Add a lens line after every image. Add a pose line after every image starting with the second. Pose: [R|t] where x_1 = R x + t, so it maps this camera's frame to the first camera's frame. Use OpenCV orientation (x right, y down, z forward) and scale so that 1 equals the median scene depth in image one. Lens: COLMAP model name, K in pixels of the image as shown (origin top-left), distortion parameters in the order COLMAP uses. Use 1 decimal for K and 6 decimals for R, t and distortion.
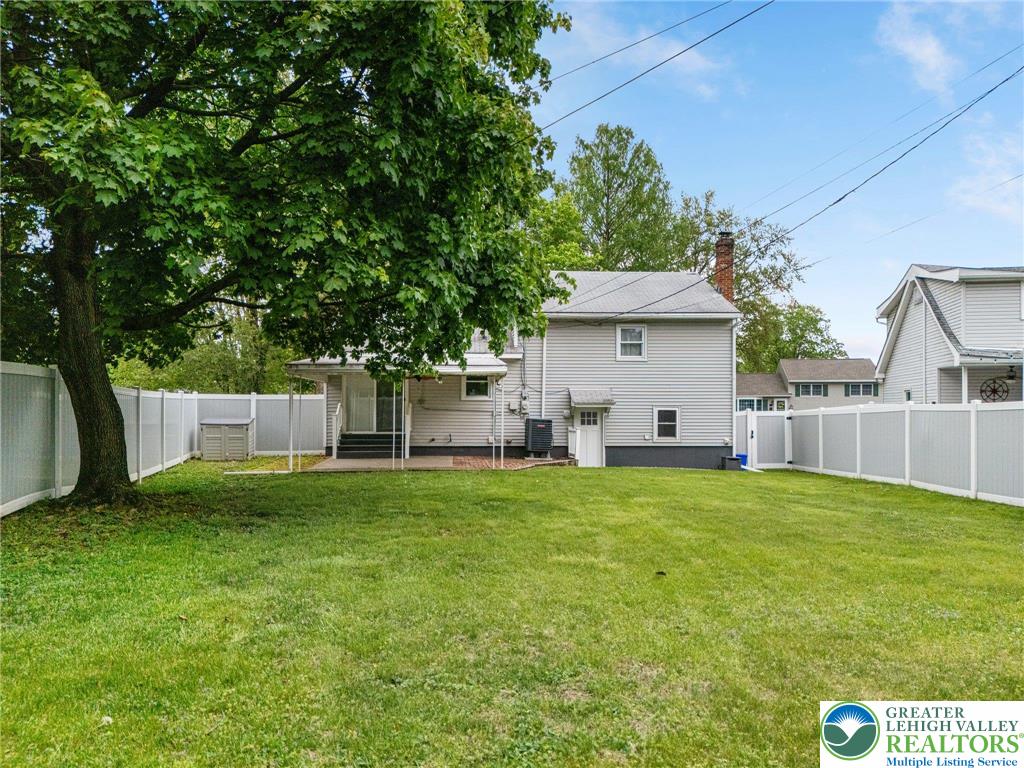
lens RADIAL K [[768.4, 0, 524.1], [0, 768.4, 411.3], [0, 0, 1]] dist [0.060115, -0.060226]
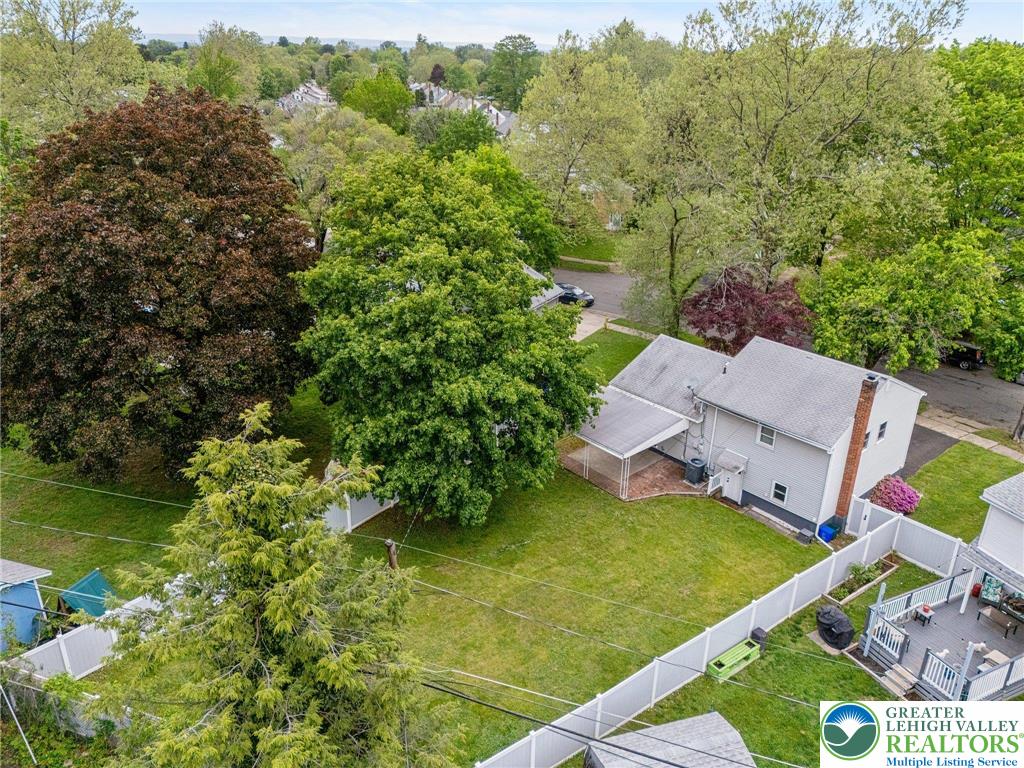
lens RADIAL K [[768.4, 0, 511.8], [0, 768.4, 381.3], [0, 0, 1]] dist [0.060115, -0.060226]
pose [[0.602367, 0.323965, -0.729521, 0.907543], [-0.017415, 0.919052, 0.393751, -0.773854], [0.798029, -0.224478, 0.559248, -0.218019]]
